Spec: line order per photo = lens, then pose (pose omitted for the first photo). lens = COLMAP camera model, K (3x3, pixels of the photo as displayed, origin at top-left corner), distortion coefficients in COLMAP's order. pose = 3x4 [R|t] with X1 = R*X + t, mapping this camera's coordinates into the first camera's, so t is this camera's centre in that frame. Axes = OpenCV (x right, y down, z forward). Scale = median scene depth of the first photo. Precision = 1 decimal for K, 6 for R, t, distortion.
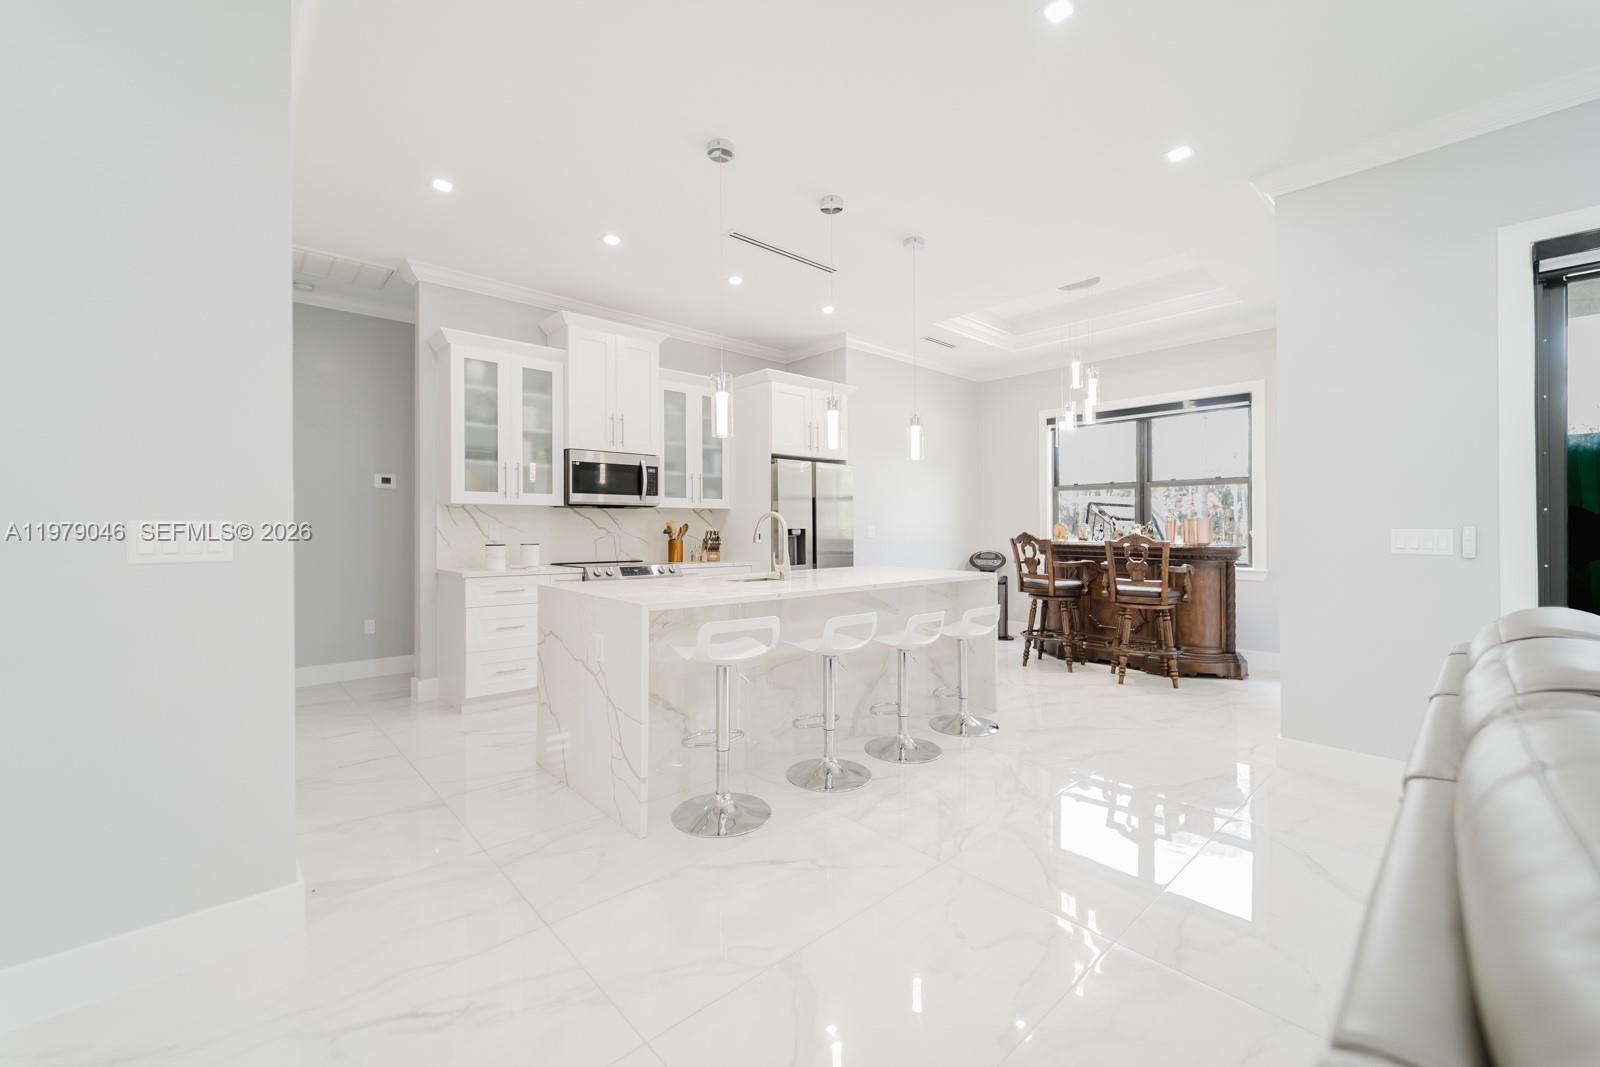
lens RADIAL K [[640.8, 0, 798.7], [0, 640.8, 518.2], [0, 0, 1]] dist [-0.002835, 0.000415]
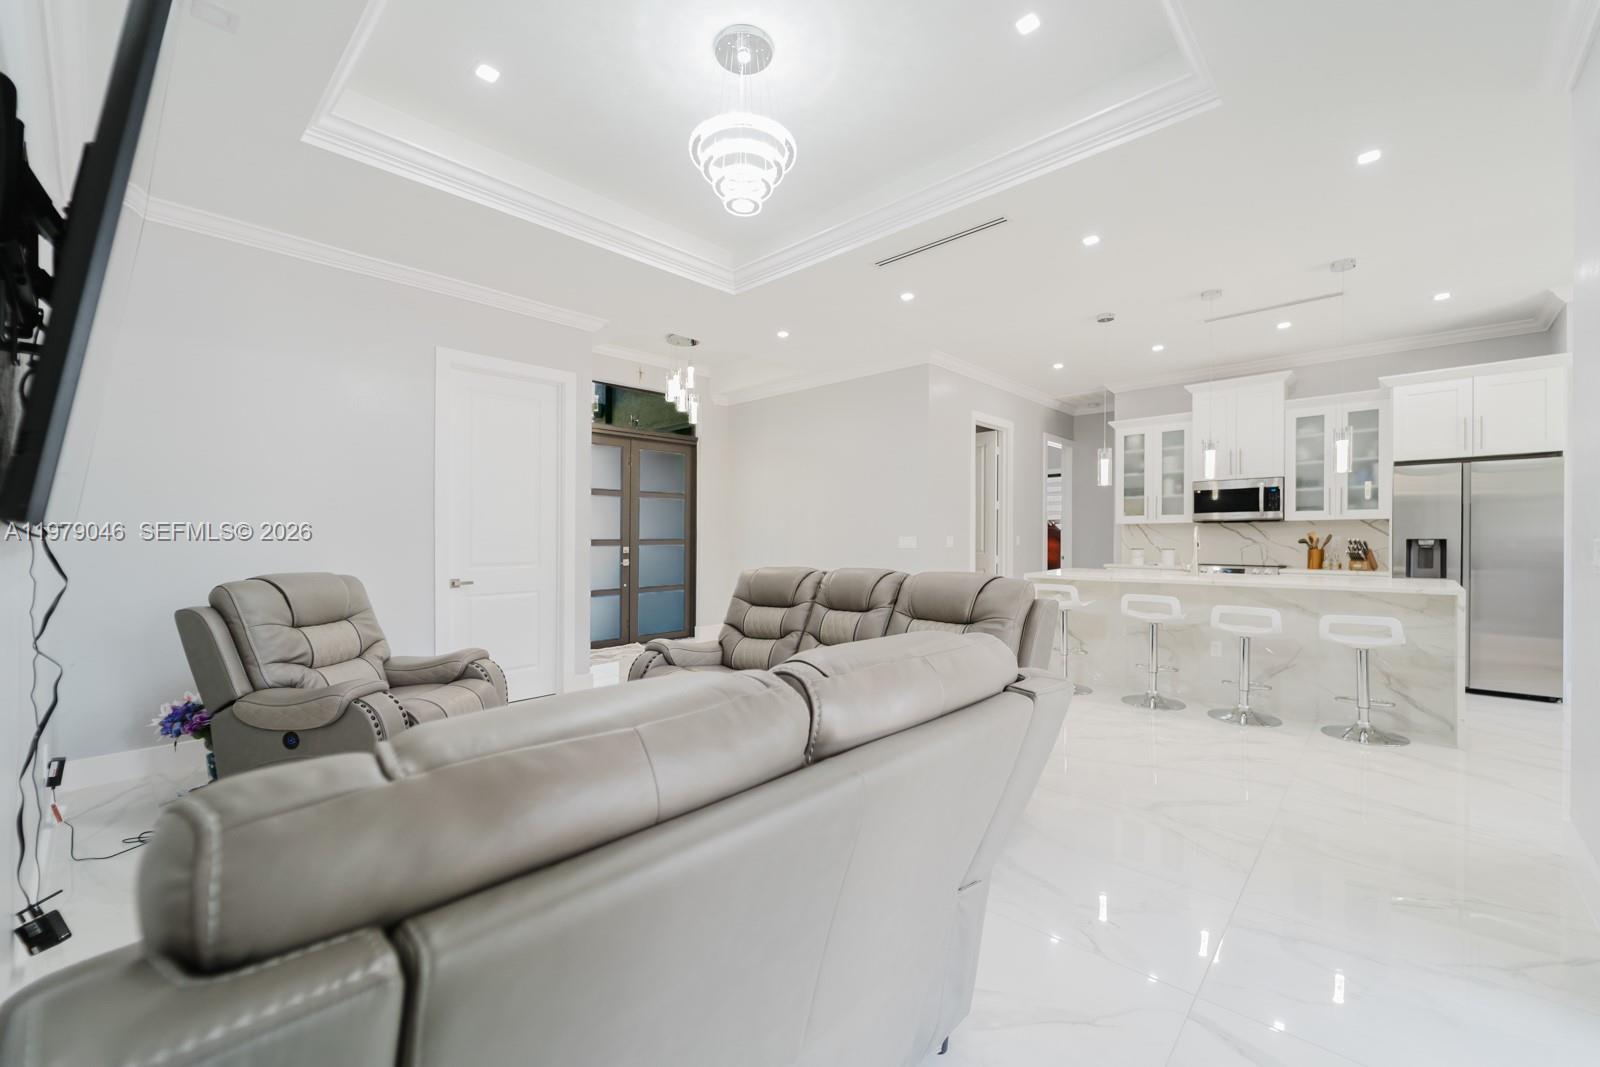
lens RADIAL K [[640.8, 0, 807.2], [0, 640.8, 534.8], [0, 0, 1]] dist [-0.002835, 0.000415]
pose [[0.060934, -0.004838, -0.998130, 0.853614], [0.010174, 0.999939, -0.004226, 0.004941], [0.998090, -0.009898, 0.060980, 0.054762]]
